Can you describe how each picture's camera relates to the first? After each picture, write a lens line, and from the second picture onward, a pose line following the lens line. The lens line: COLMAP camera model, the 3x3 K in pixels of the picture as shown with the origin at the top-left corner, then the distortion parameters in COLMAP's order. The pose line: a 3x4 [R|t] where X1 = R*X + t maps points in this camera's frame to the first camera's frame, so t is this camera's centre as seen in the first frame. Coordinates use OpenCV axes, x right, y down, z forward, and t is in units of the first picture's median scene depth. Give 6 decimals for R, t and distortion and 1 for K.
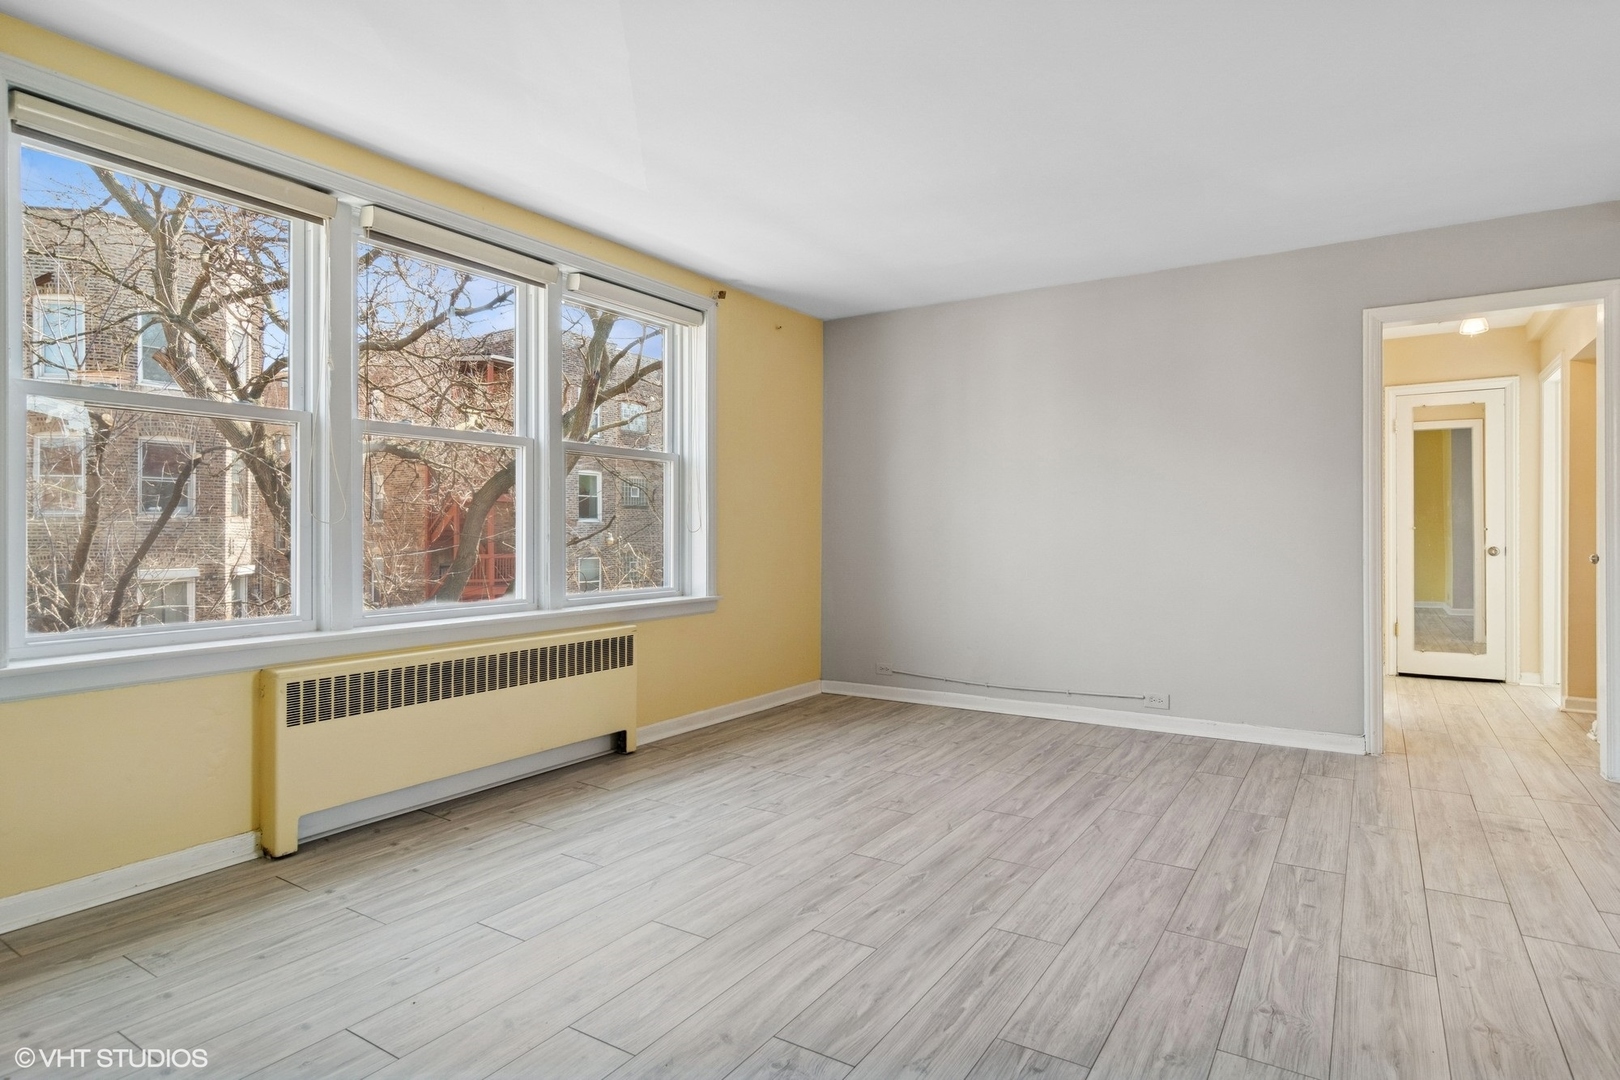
lens RADIAL K [[877.5, 0, 804.2], [0, 877.5, 533.3], [0, 0, 1]] dist [-0.000543, 0.000847]
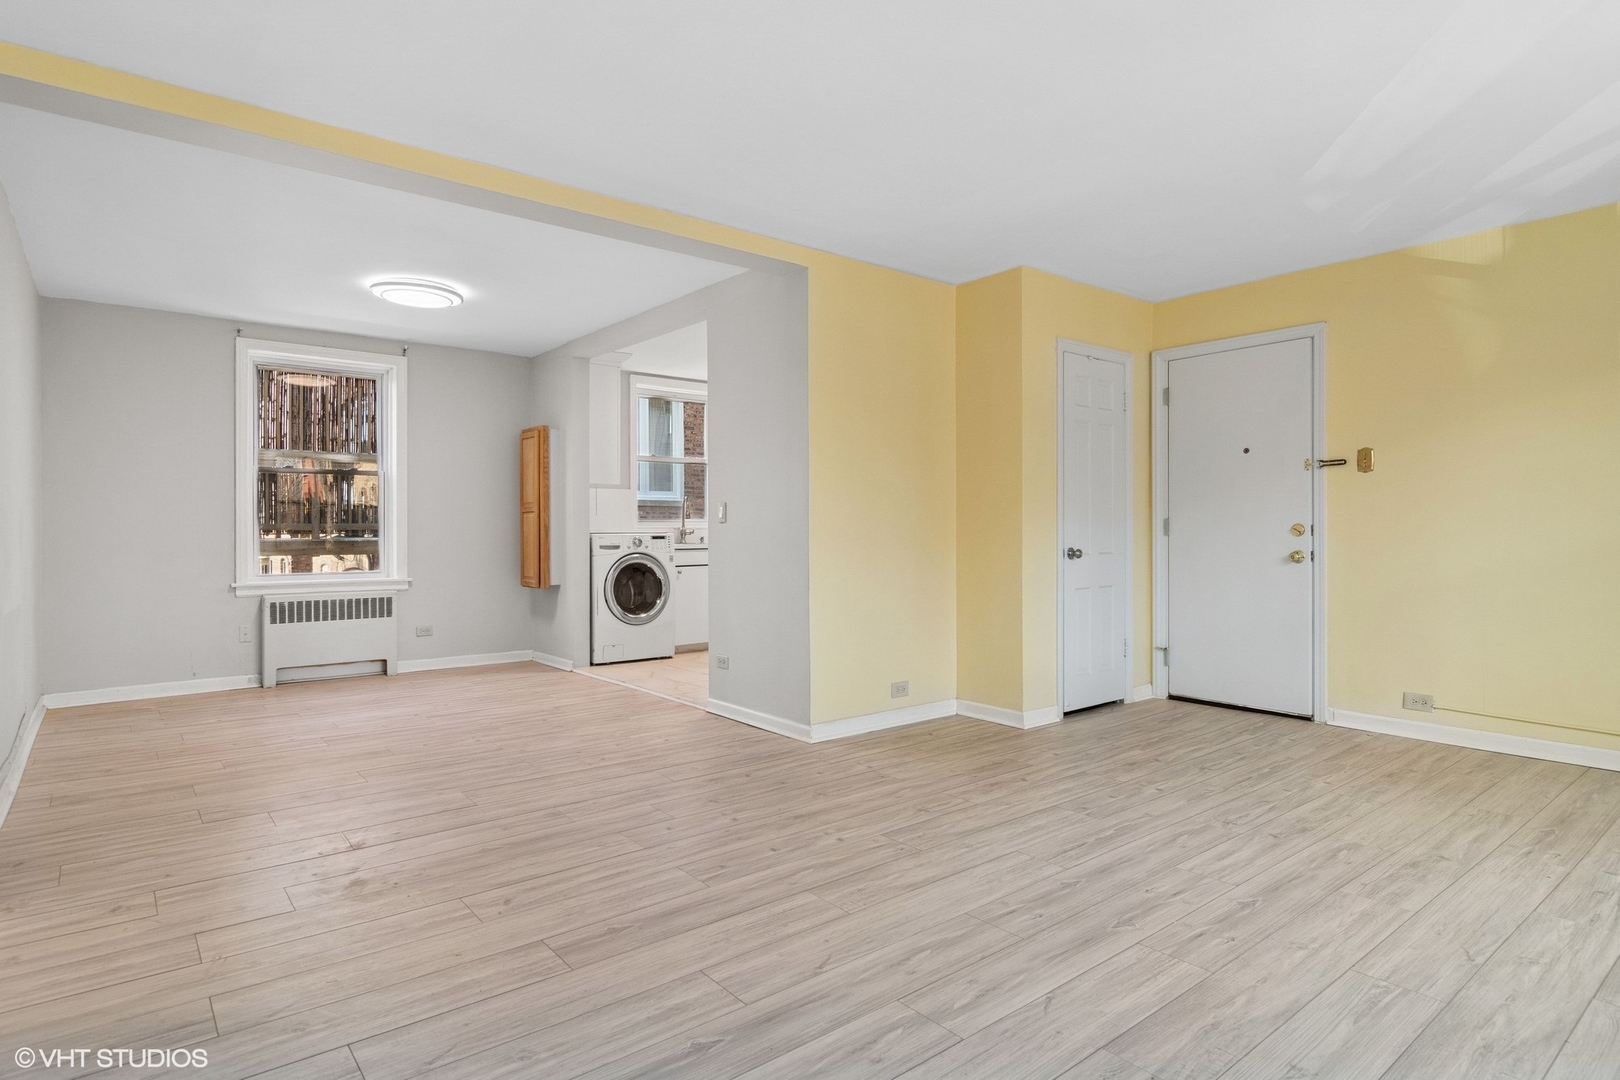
lens RADIAL K [[874.3, 0, 802.7], [0, 874.3, 525.8], [0, 0, 1]] dist [-0.001124, 0.002676]
pose [[-0.949622, 0.006492, 0.313329, 0.139789], [0.006170, 0.999979, -0.002021, -0.003484], [-0.313336, 0.000014, -0.949642, 1.709067]]
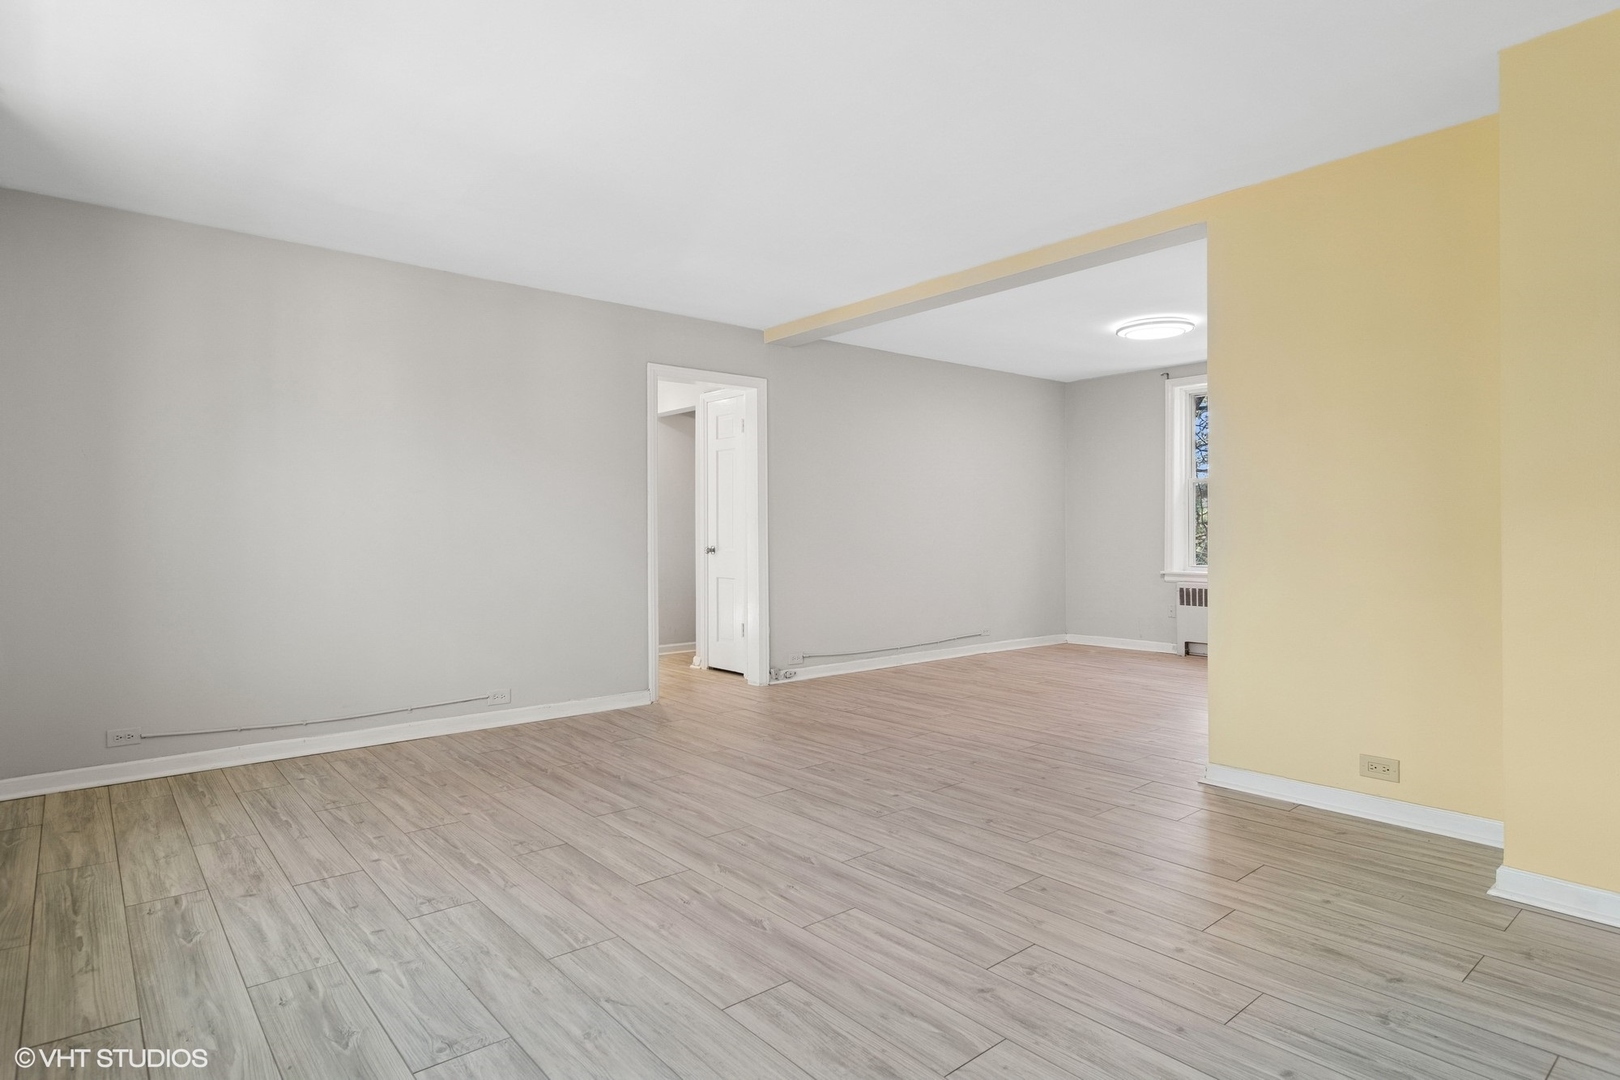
lens RADIAL K [[869.8, 0, 810.0], [0, 869.8, 540.0], [0, 0, 1]] dist [-0.002189, 0.000005]
pose [[0.286512, -0.008813, 0.958036, -0.722741], [0.005343, 0.999957, 0.007601, -0.000412], [-0.958062, 0.002941, 0.286546, 0.541962]]
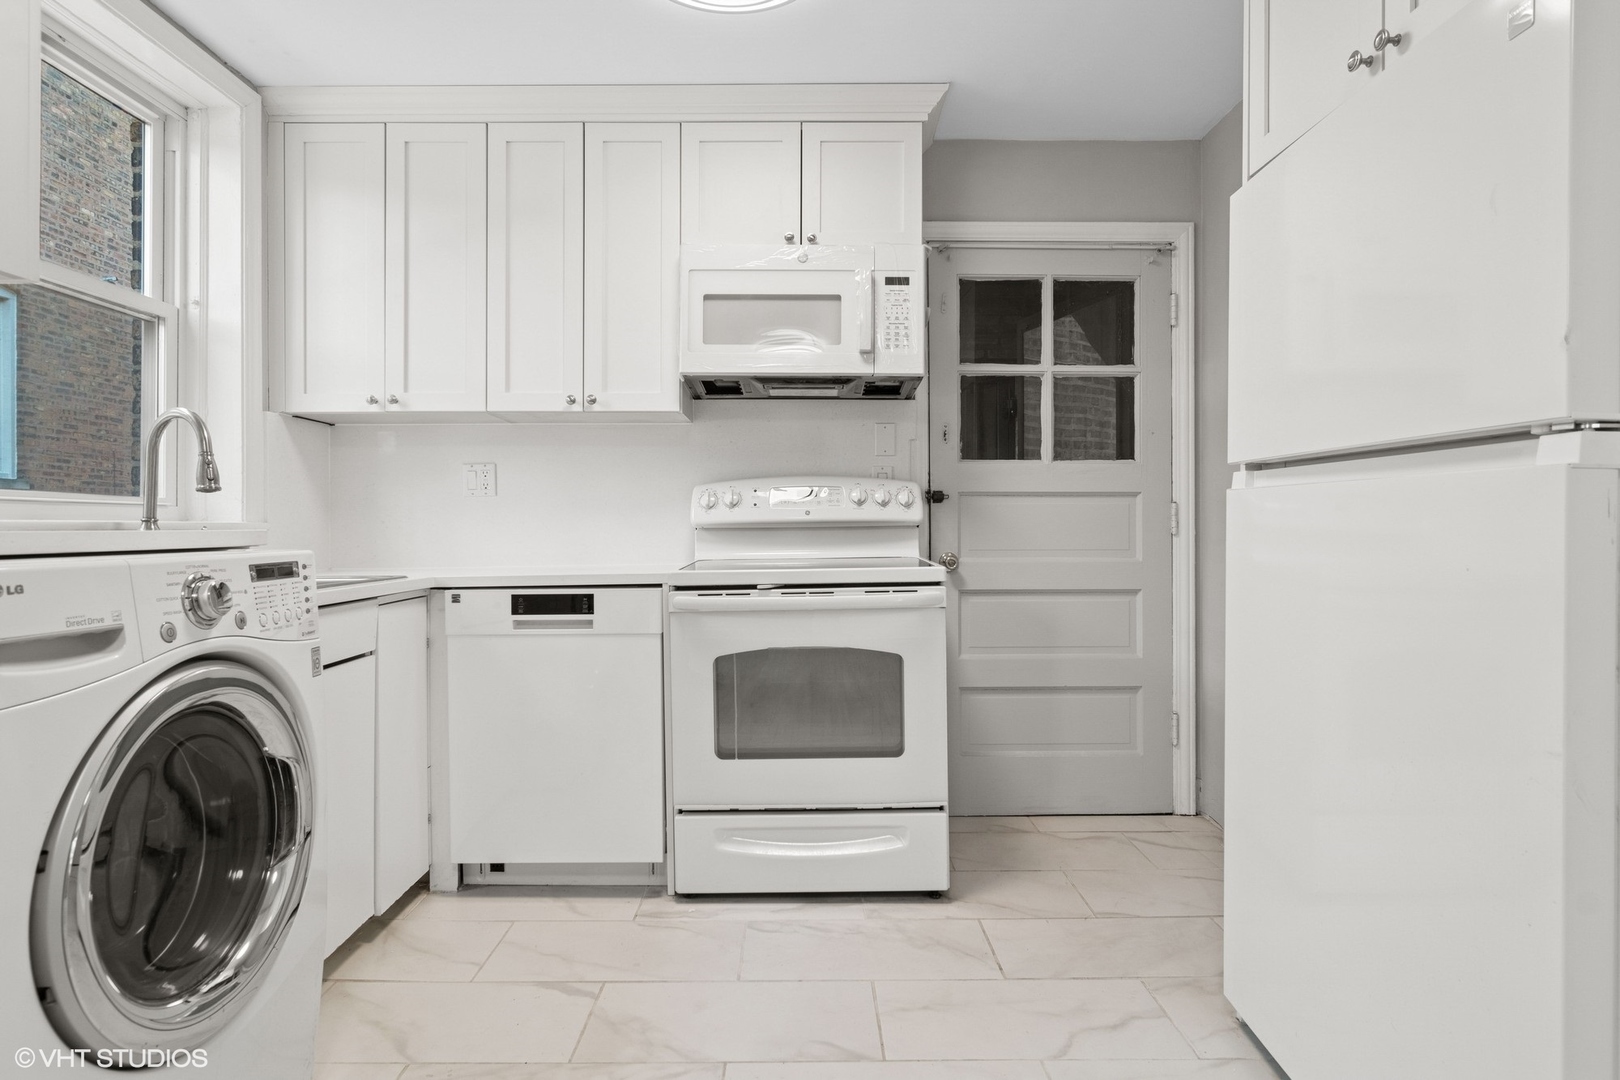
lens RADIAL K [[874.3, 0, 802.7], [0, 874.3, 525.8], [0, 0, 1]] dist [-0.001124, 0.002676]
pose [[-0.838557, 0.002175, -0.544810, 1.218632], [0.001722, 0.999998, 0.001342, -0.004823], [0.544812, 0.000187, -0.838558, 0.245810]]
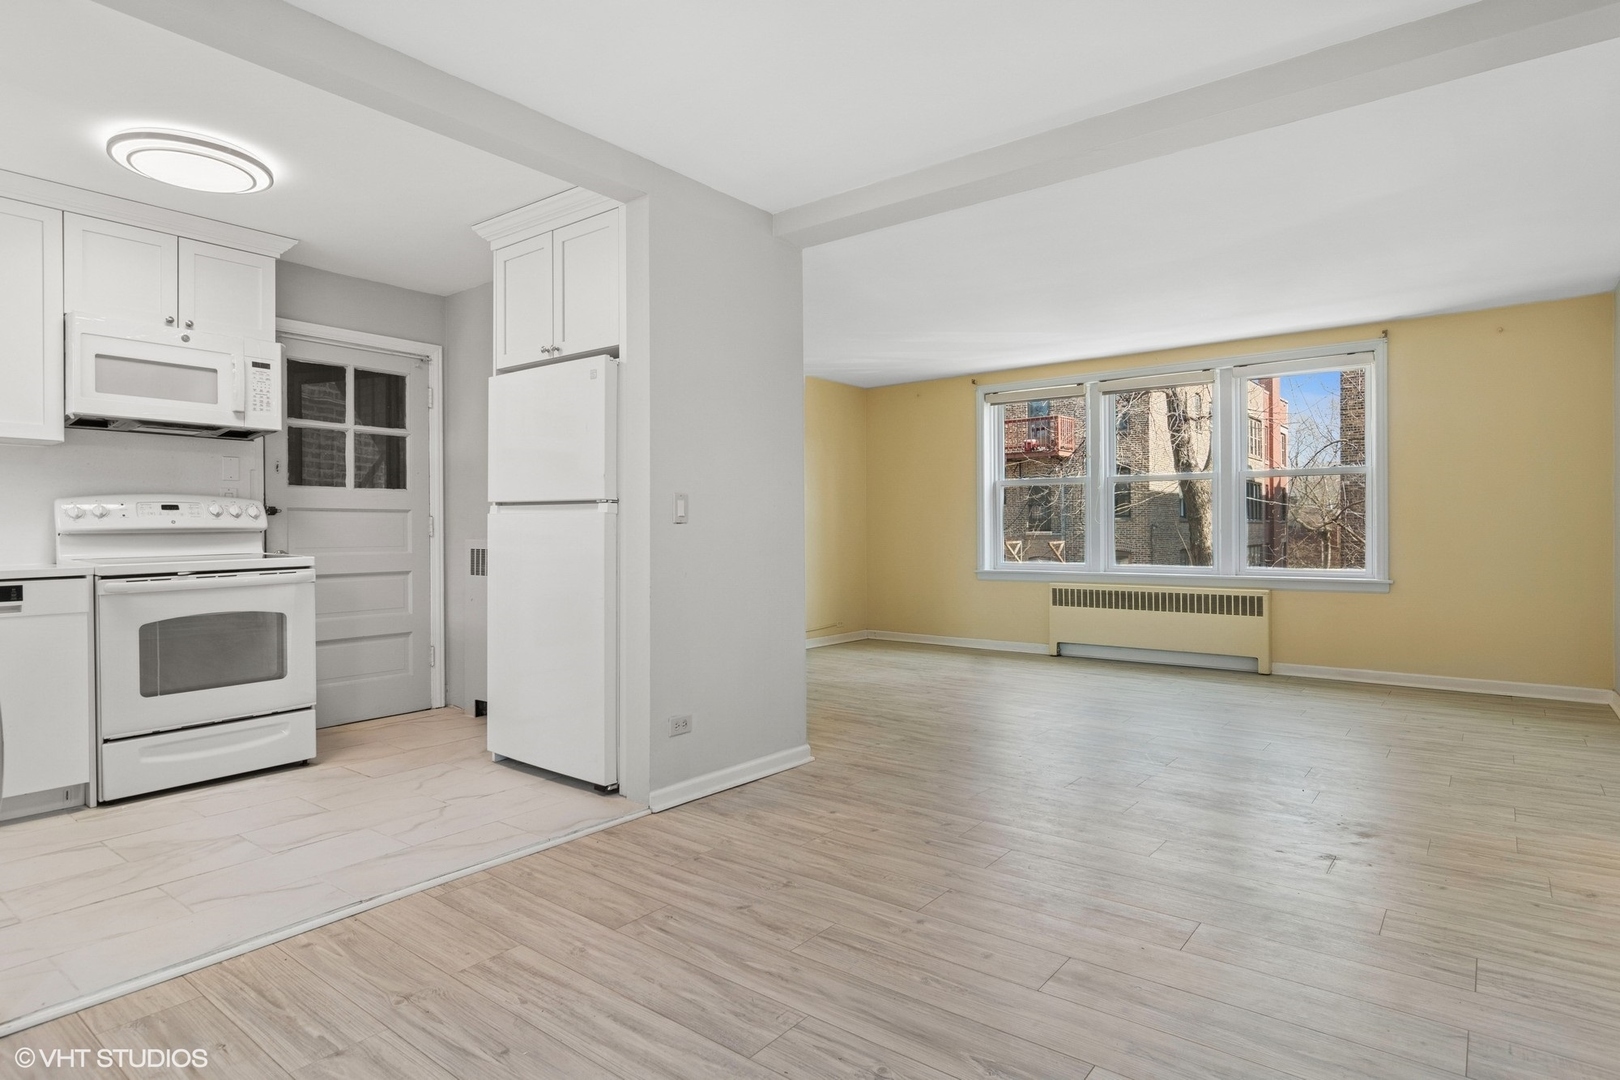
lens RADIAL K [[877.5, 0, 804.2], [0, 877.5, 533.3], [0, 0, 1]] dist [-0.000543, 0.000847]
pose [[-0.092295, 0.006256, -0.995712, 1.883605], [0.003061, 0.999977, 0.005999, -0.006051], [0.995727, -0.002494, -0.092312, 0.481576]]
